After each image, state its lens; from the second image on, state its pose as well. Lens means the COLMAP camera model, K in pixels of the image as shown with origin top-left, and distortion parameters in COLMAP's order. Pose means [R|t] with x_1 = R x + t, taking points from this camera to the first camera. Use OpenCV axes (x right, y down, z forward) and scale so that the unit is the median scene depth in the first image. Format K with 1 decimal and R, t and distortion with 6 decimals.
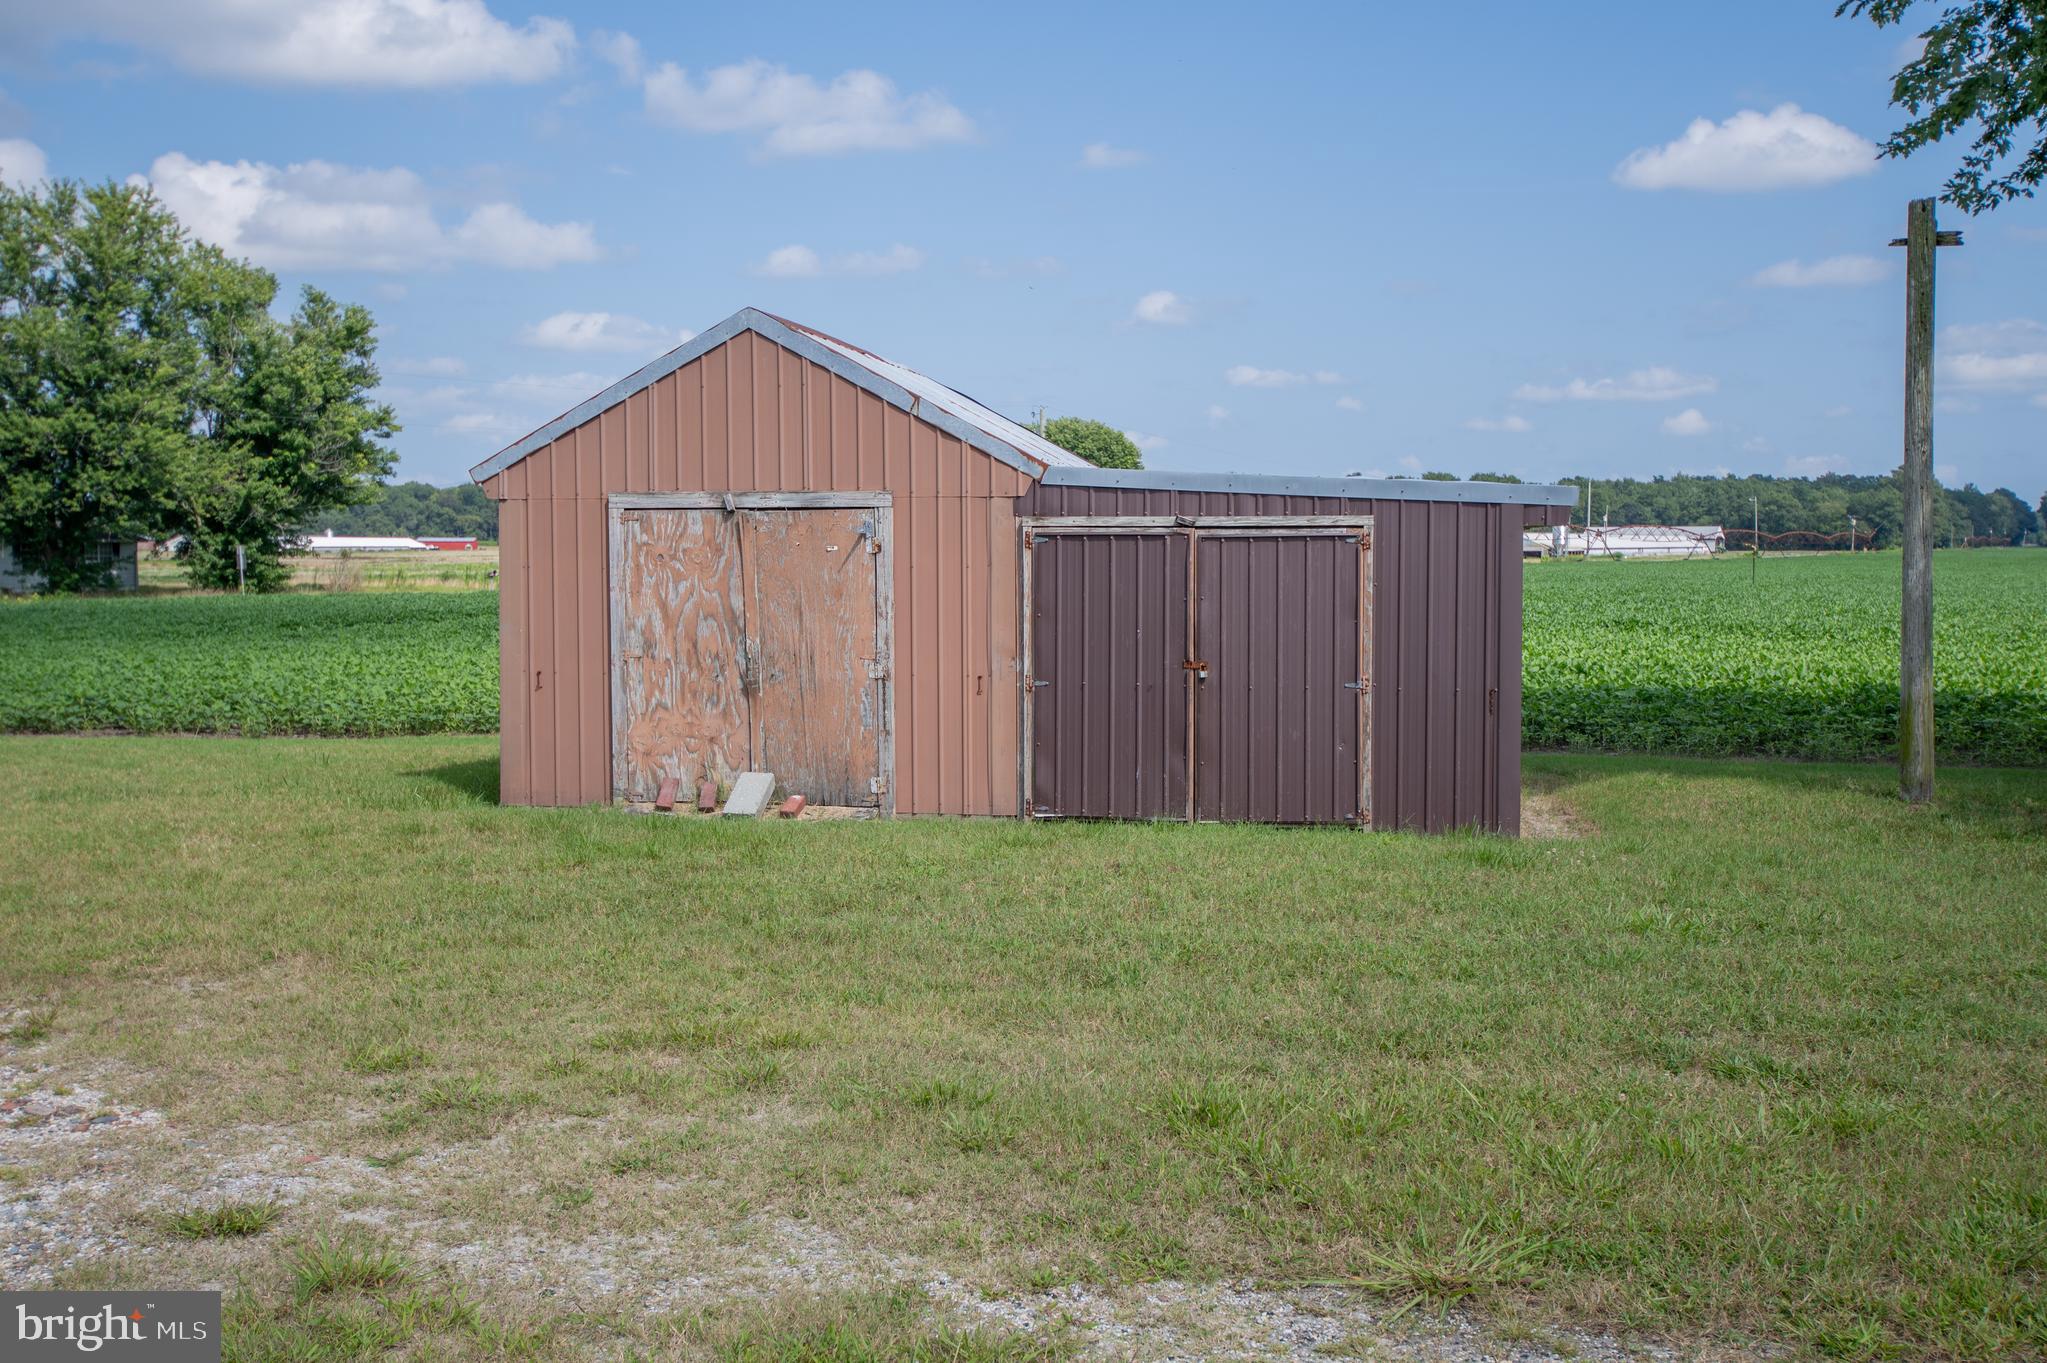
lens RADIAL K [[2027.3, 0, 1023.5], [0, 2027.3, 681.5], [0, 0, 1]] dist [0.048449, -0.005864]
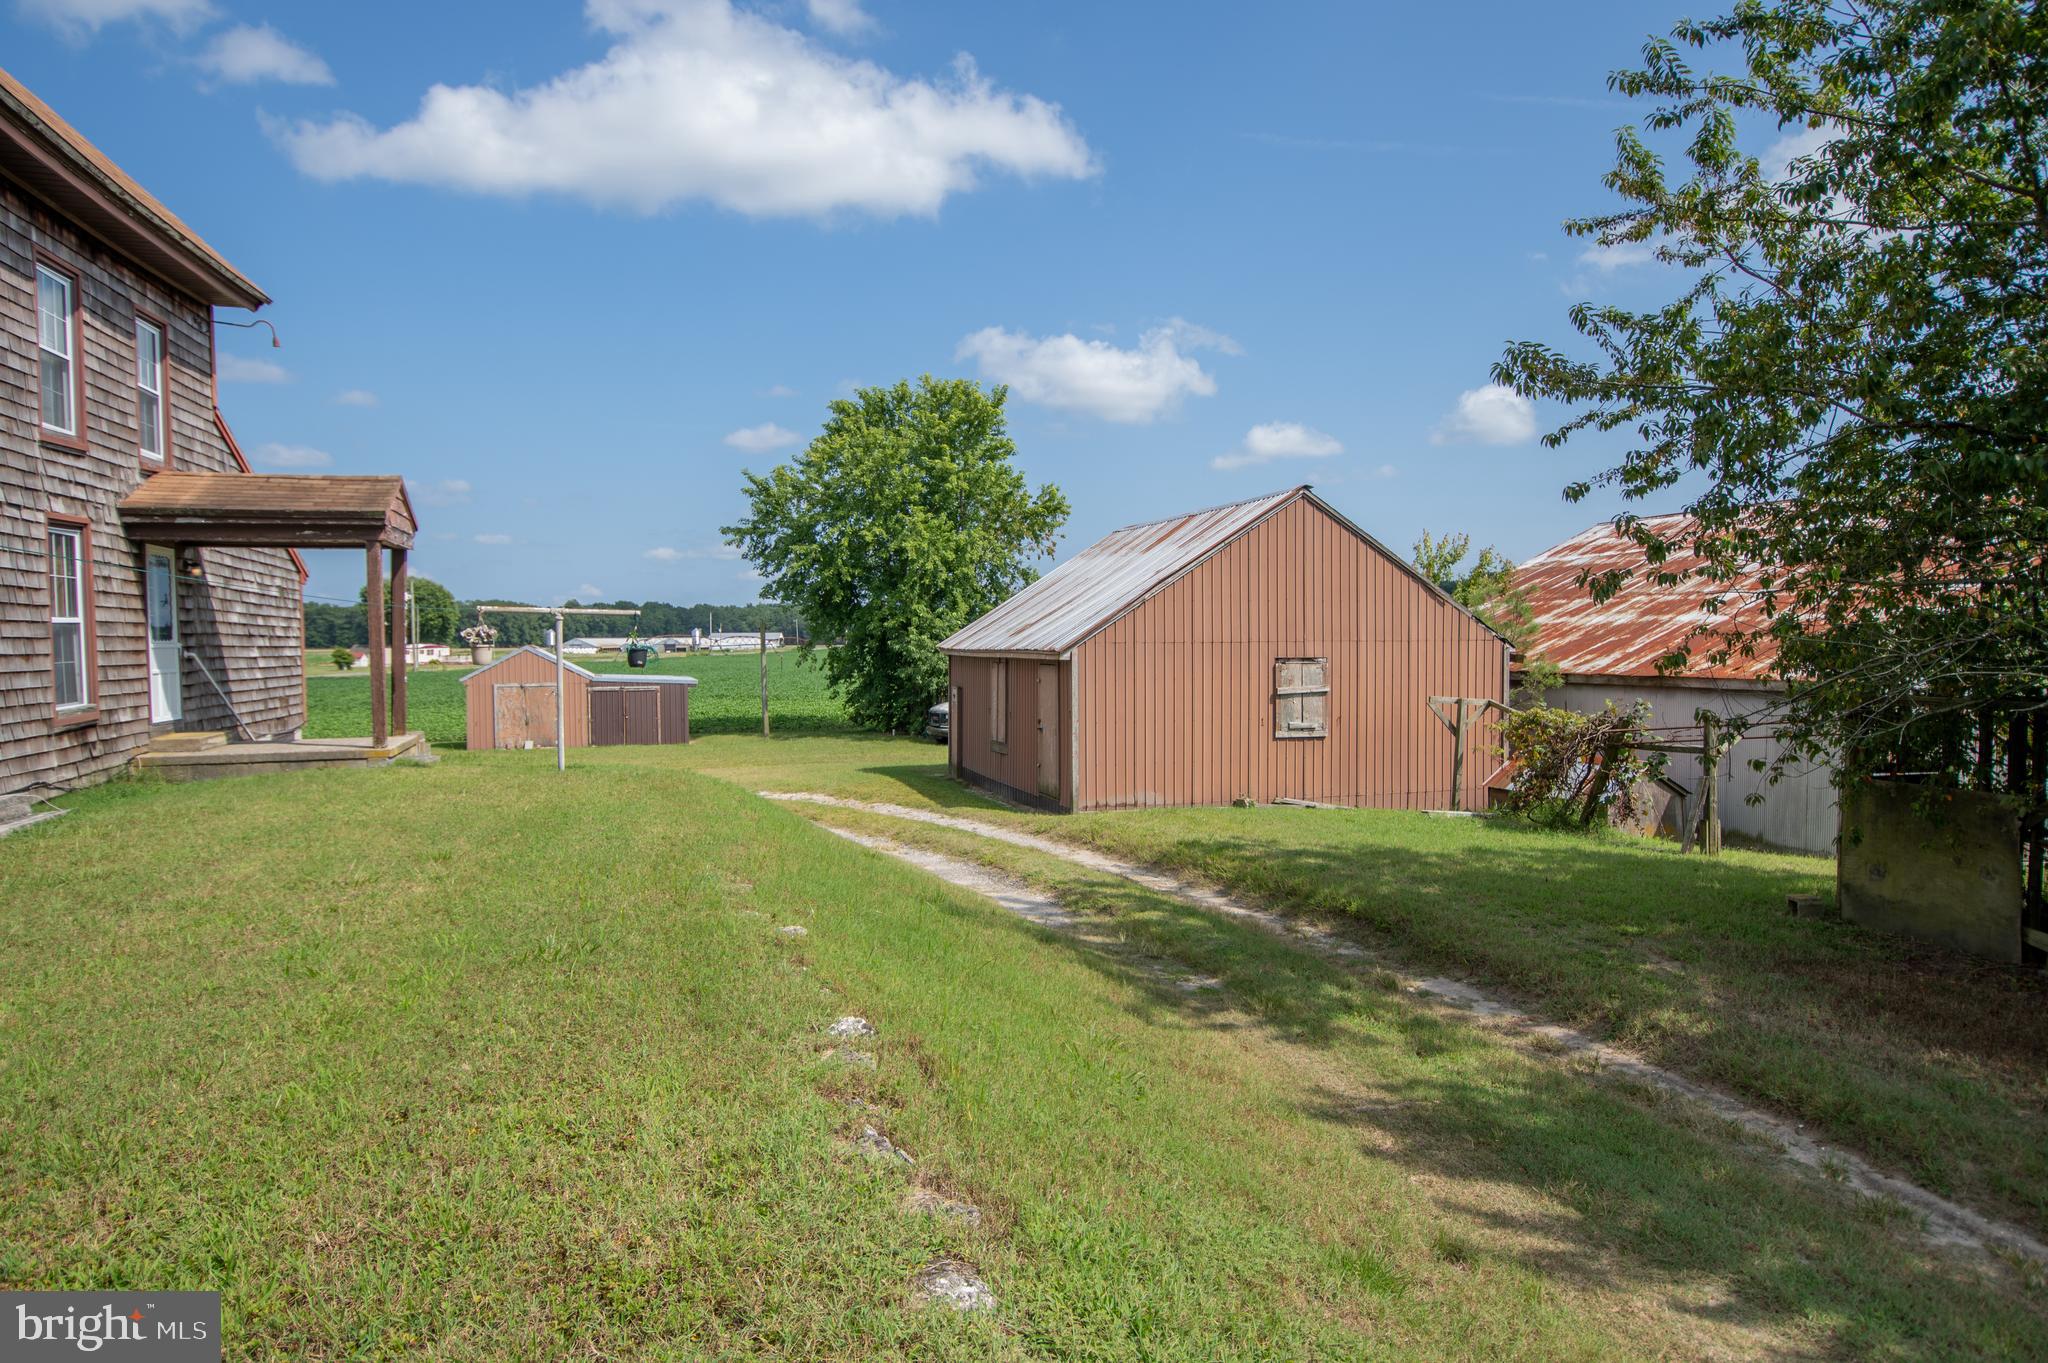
lens RADIAL K [[1197.1, 0, 1024.0], [0, 1197.1, 681.5], [0, 0, 1]] dist [0.006847, -0.000611]
pose [[0.865737, -0.021213, 0.500049, -0.529153], [0.036890, 0.999088, -0.021485, 0.007929], [-0.499137, 0.037047, 0.865731, -2.031436]]
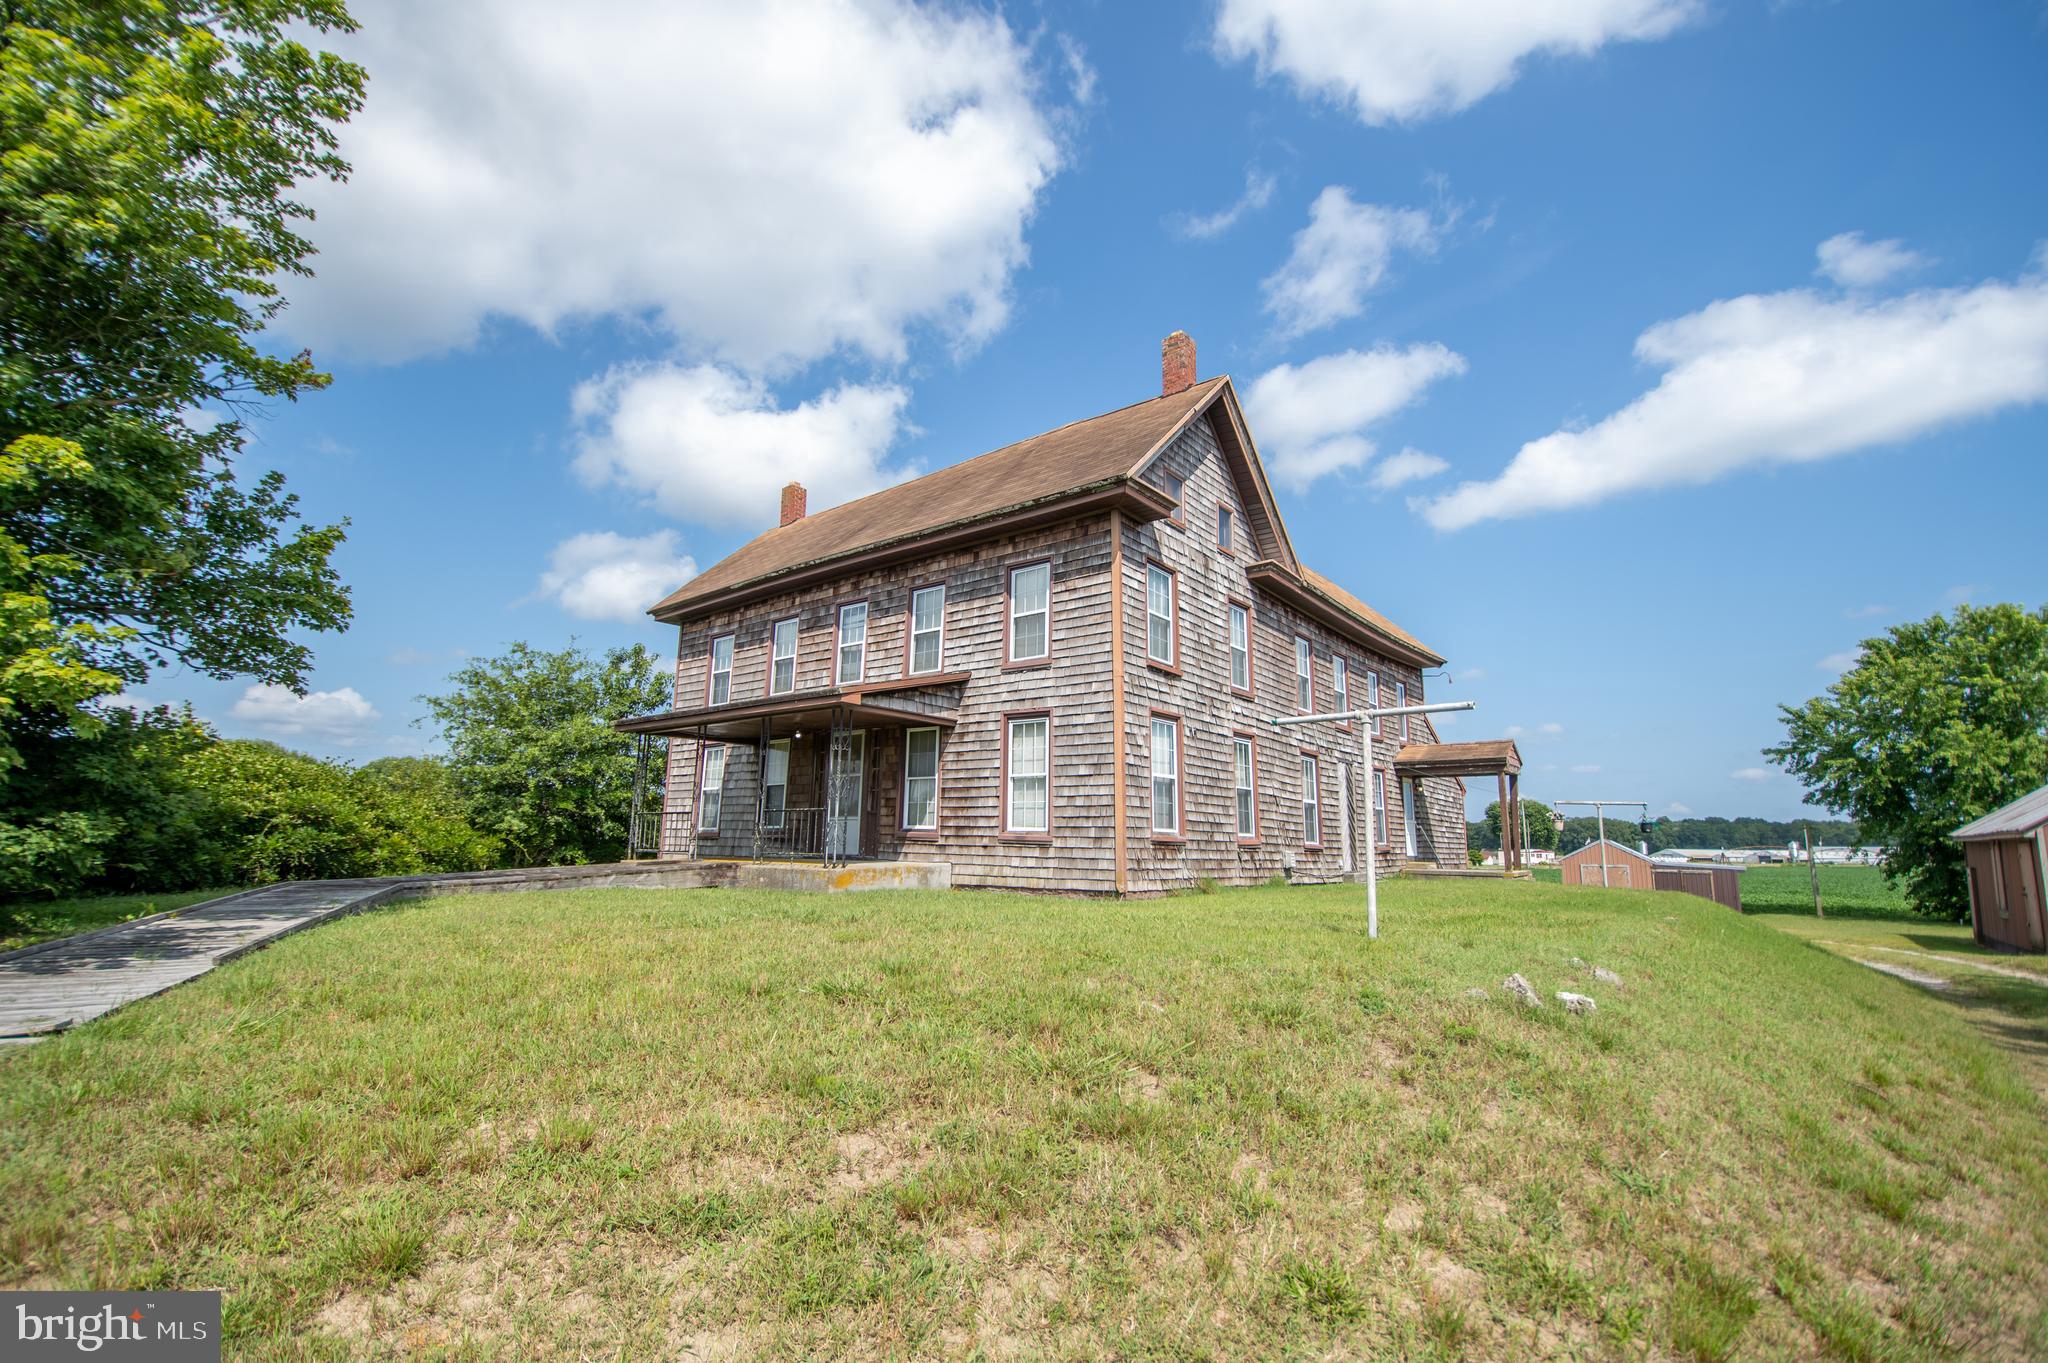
lens RADIAL K [[886.0, 0, 1019.1], [0, 886.0, 692.0], [0, 0, 1]] dist [0.012858, -0.019660]
pose [[0.896337, -0.053915, -0.440084, -0.561410], [-0.049947, 0.973982, -0.221051, 0.106889], [0.440552, 0.220117, 0.870323, -2.700808]]
